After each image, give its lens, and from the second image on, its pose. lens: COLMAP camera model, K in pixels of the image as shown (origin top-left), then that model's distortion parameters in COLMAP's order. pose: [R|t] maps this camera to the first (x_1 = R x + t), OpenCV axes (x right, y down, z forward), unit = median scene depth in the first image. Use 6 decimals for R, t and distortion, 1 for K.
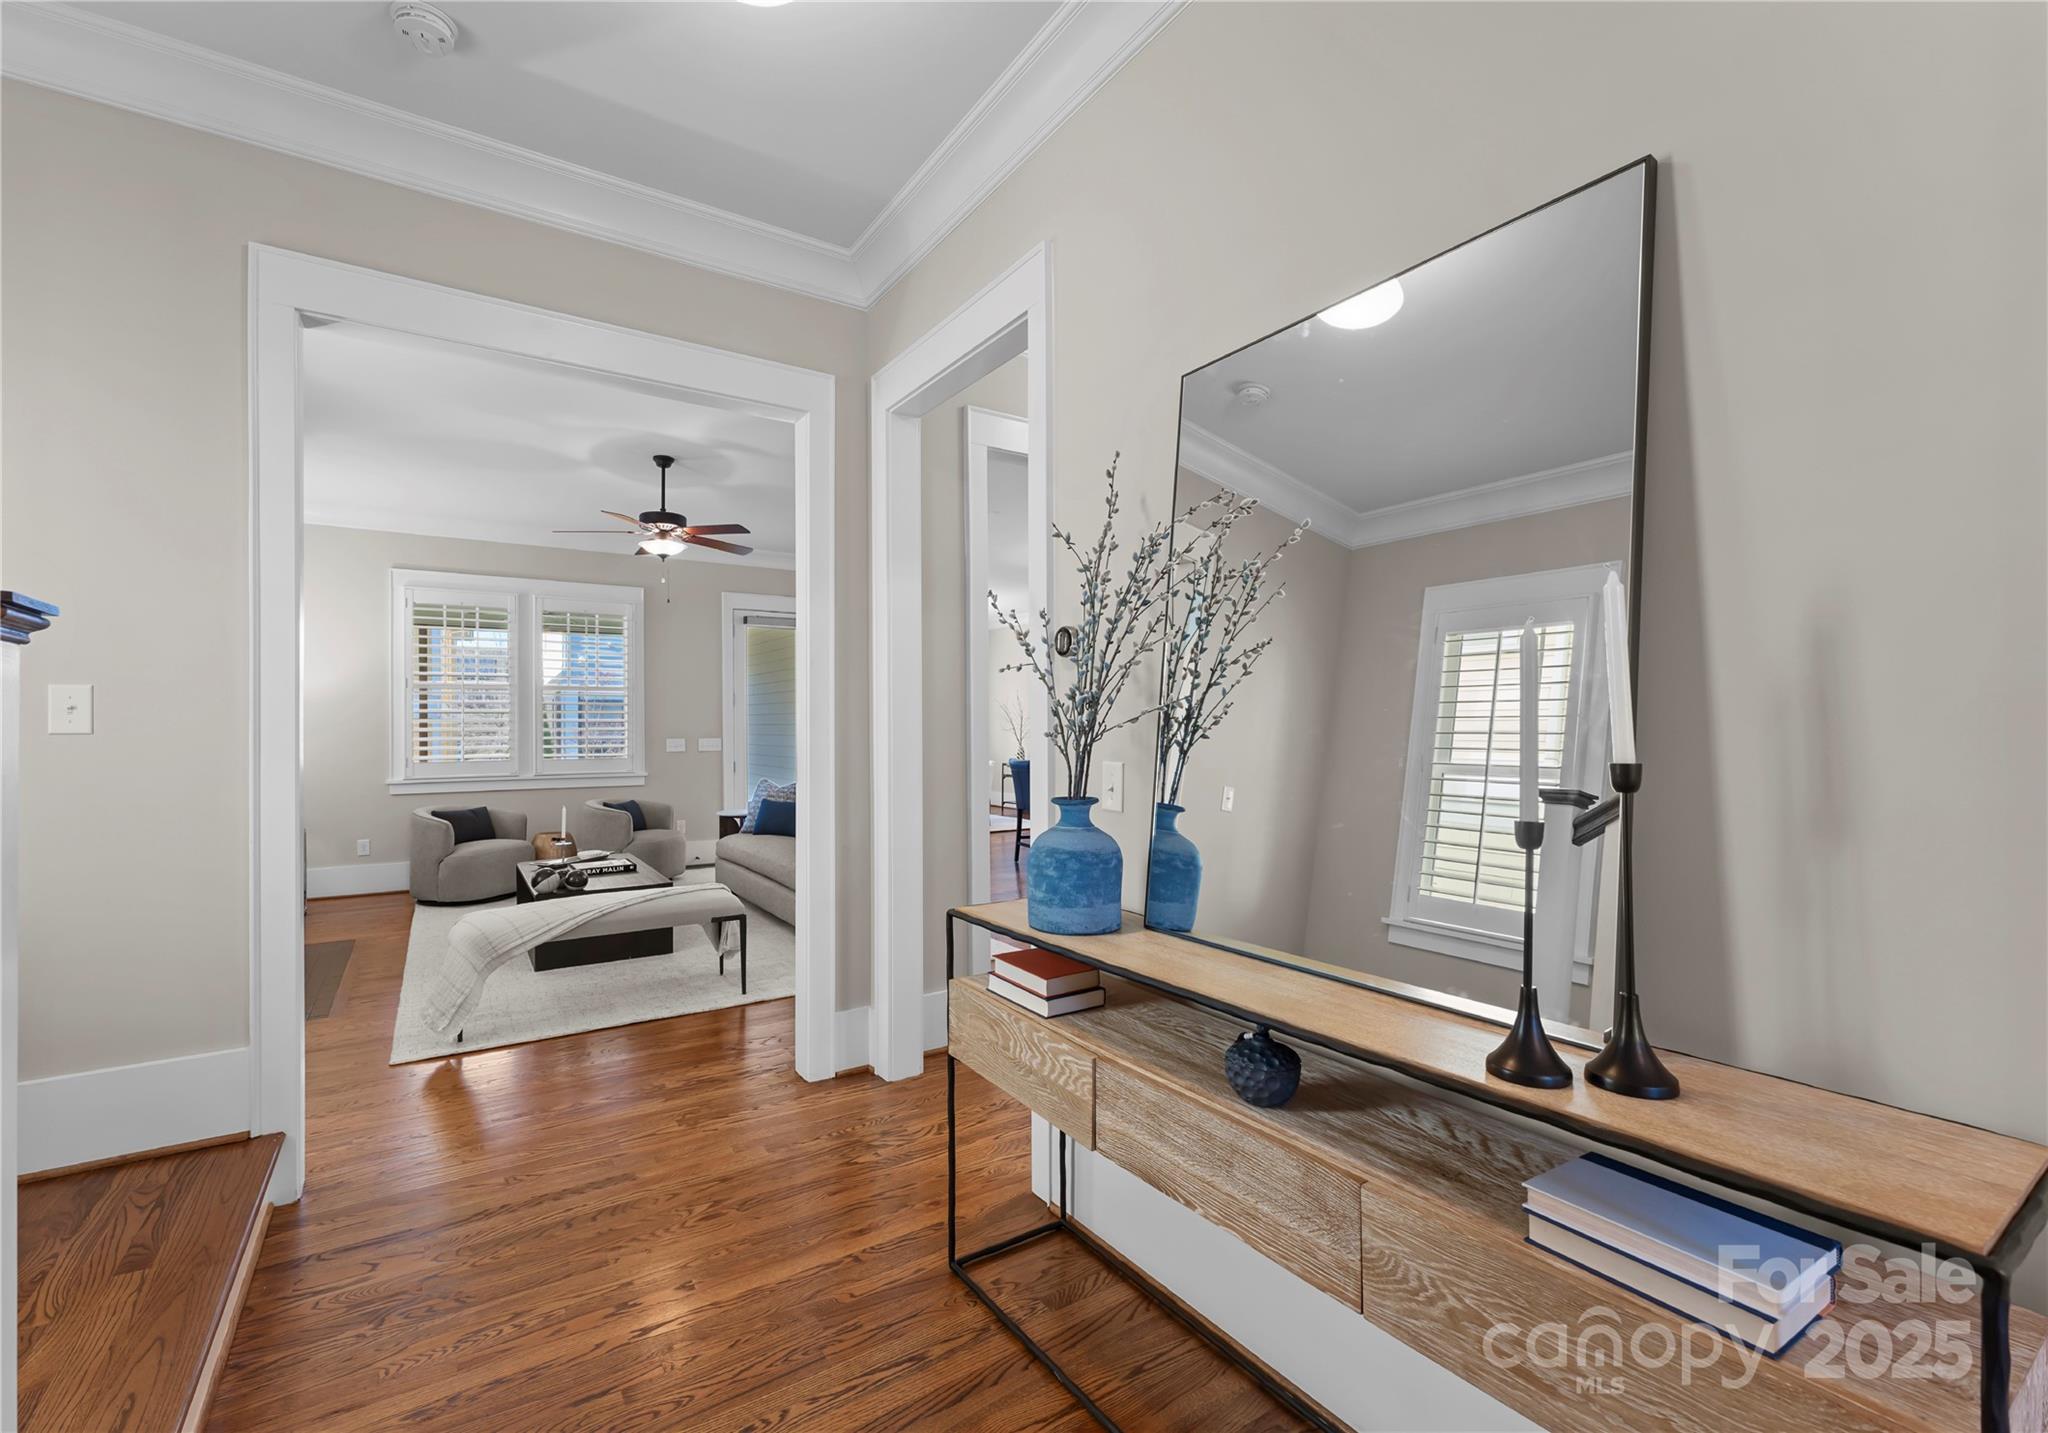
lens RADIAL K [[893.9, 0, 1014.7], [0, 893.9, 732.6], [0, 0, 1]] dist [-0.000442, -0.000146]
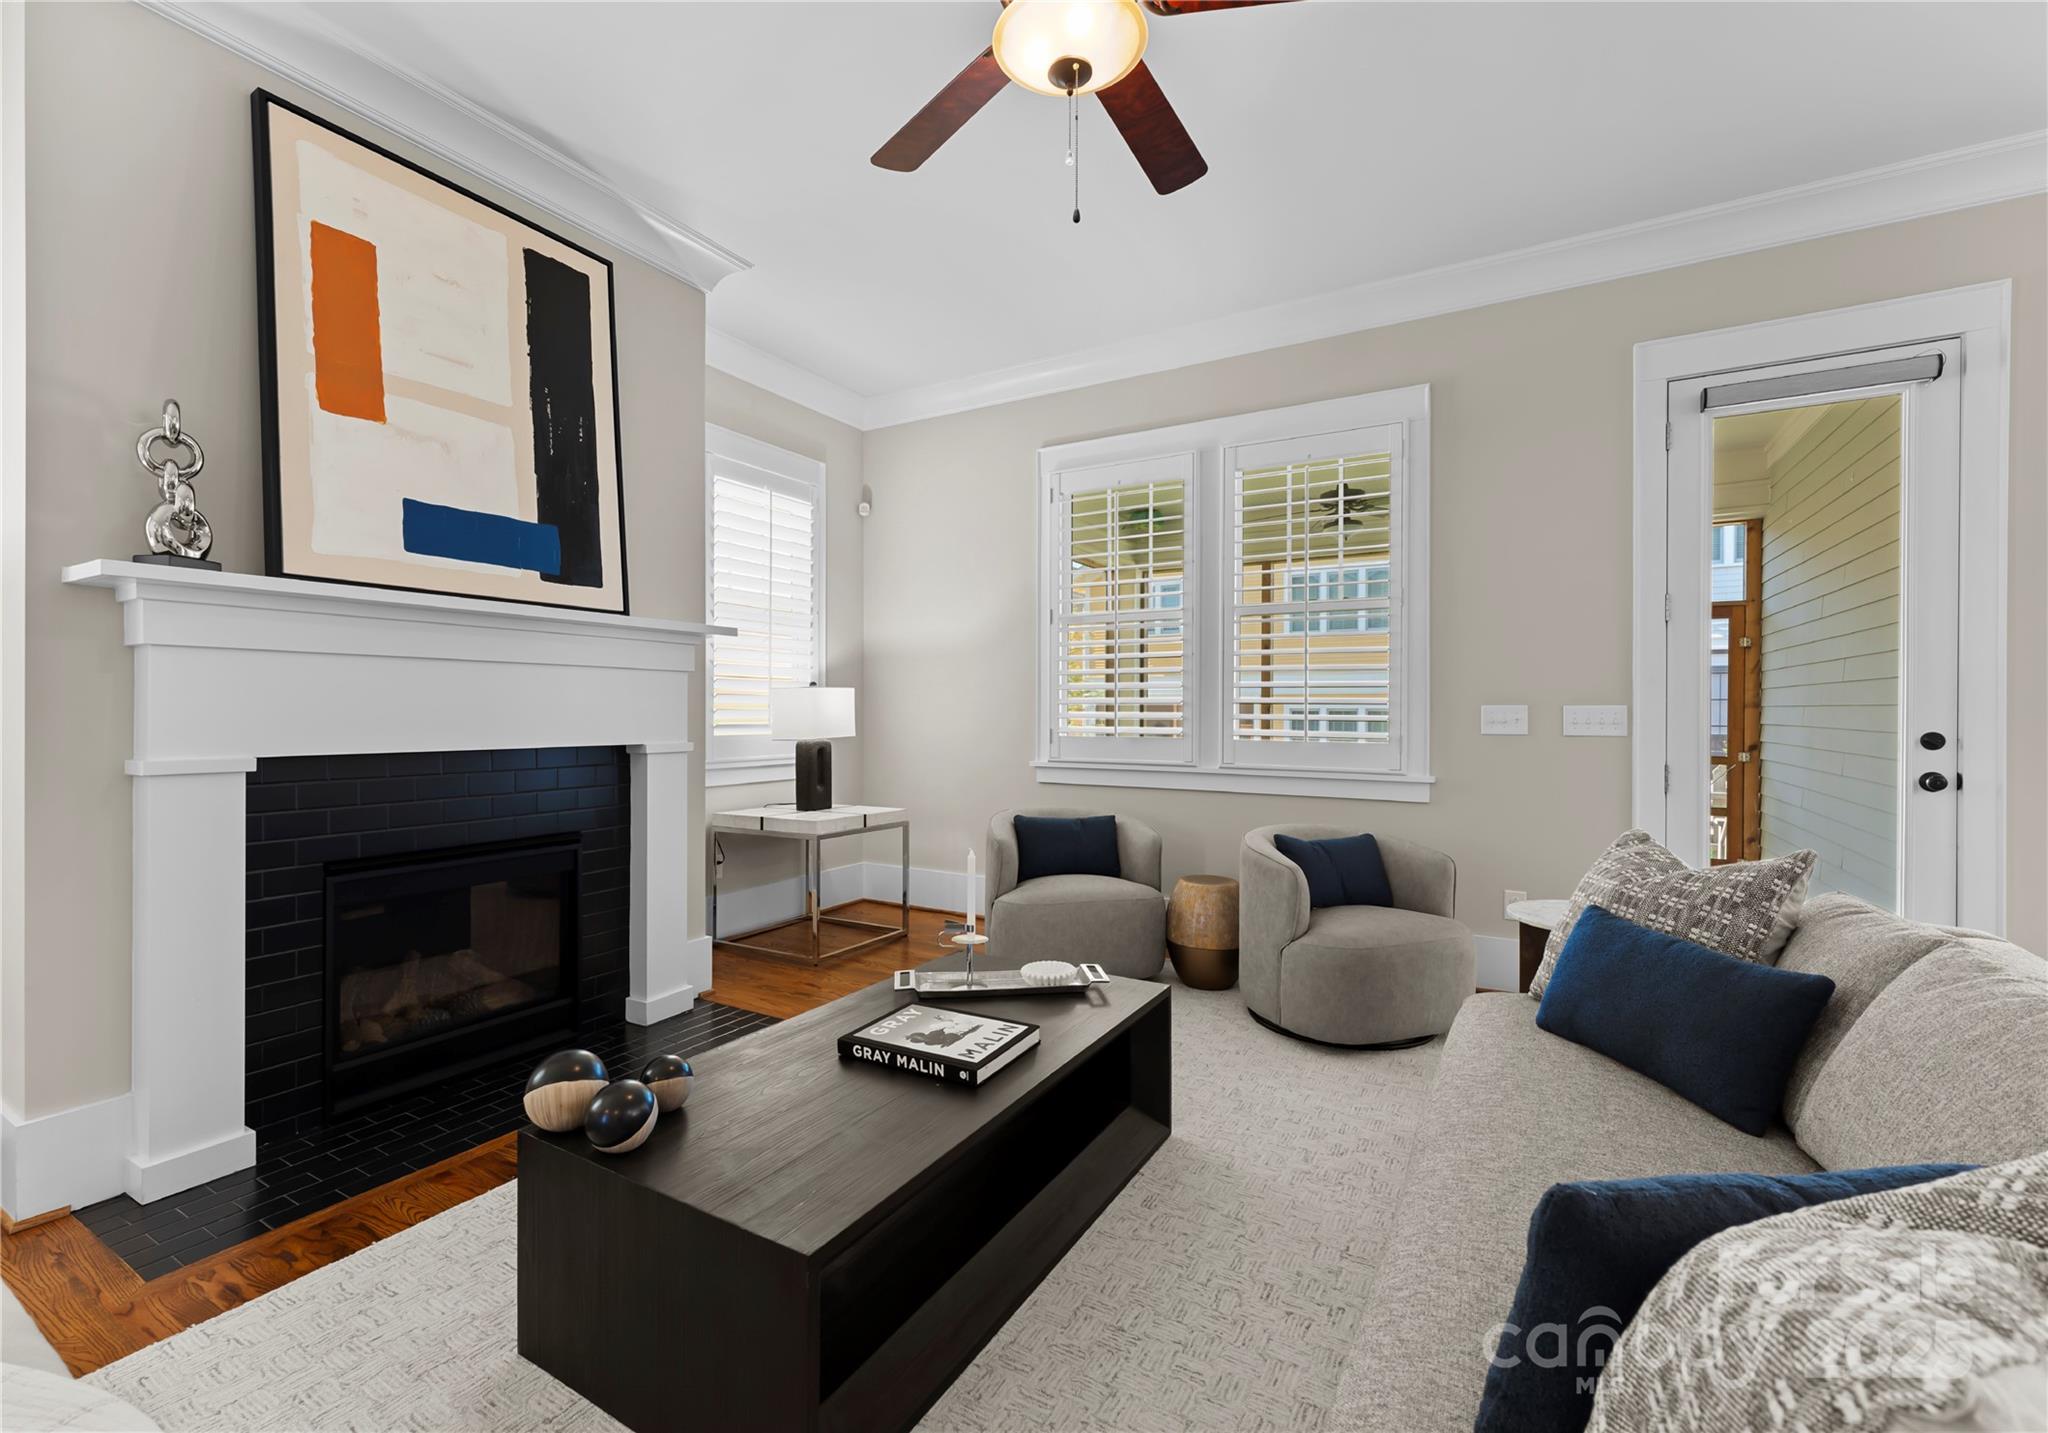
lens RADIAL K [[889.5, 0, 1004.7], [0, 889.5, 715.3], [0, 0, 1]] dist [0.001448, 0.000004]
pose [[0.438729, 0.010100, -0.898562, -0.103016], [-0.010026, 0.999930, 0.006344, 0.013517], [0.898563, 0.006226, 0.438800, 0.671469]]
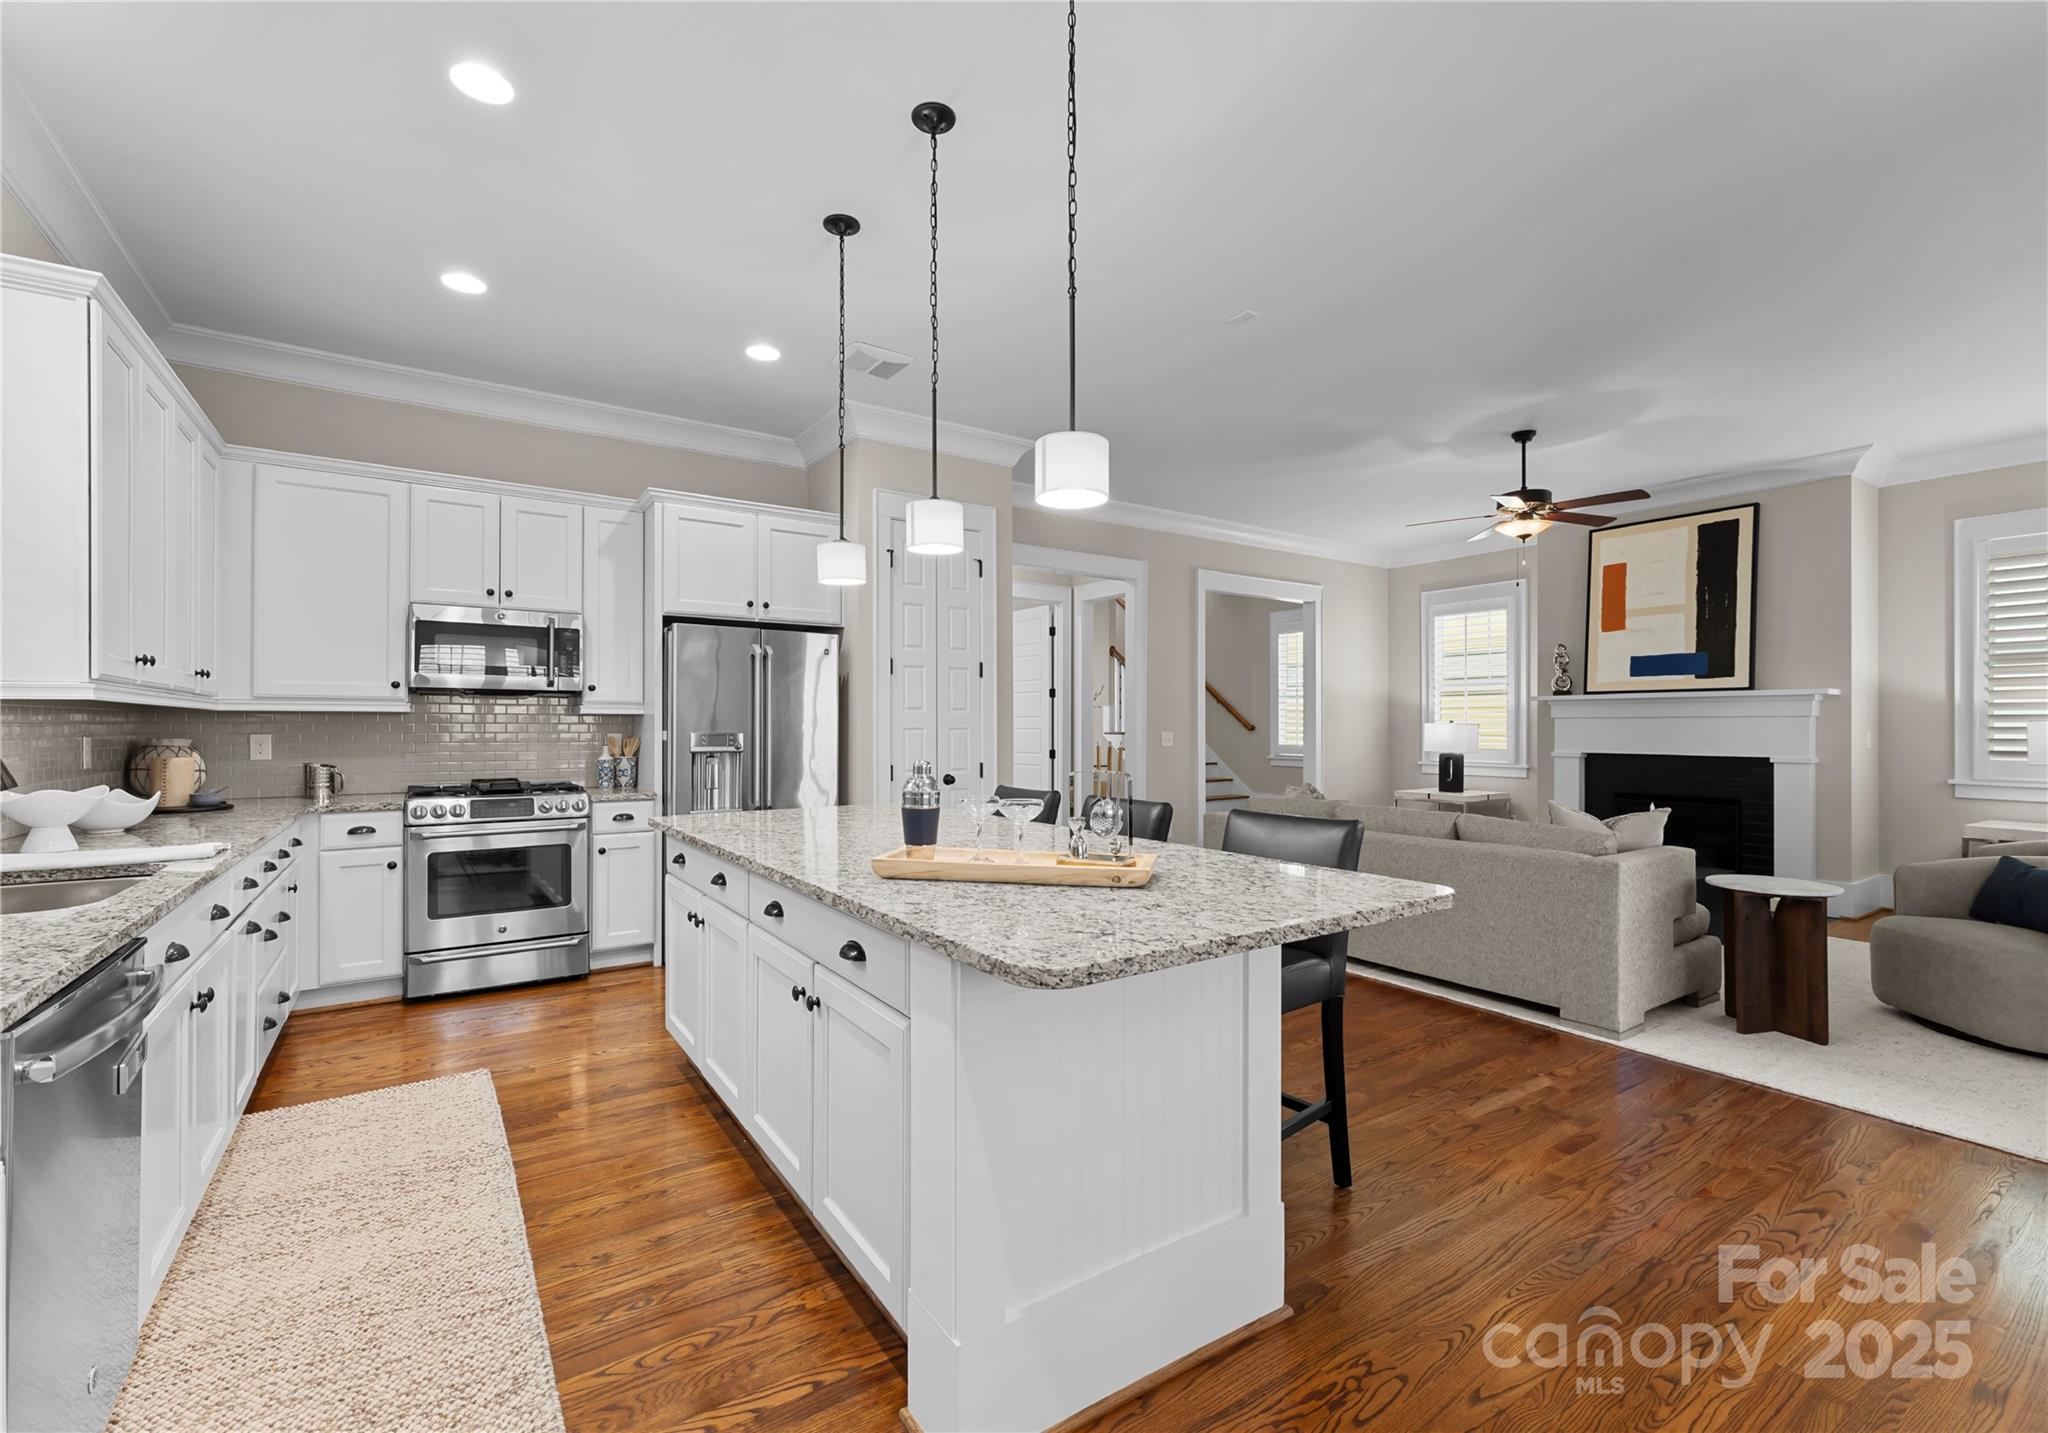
lens RADIAL K [[881.9, 0, 1009.7], [0, 881.9, 728.2], [0, 0, 1]] dist [0.001466, -0.000308]
pose [[-0.999957, 0.006923, -0.006094, 0.121915], [0.006873, 0.999943, 0.008115, -0.005226], [0.006150, 0.008073, -0.999948, 1.513761]]
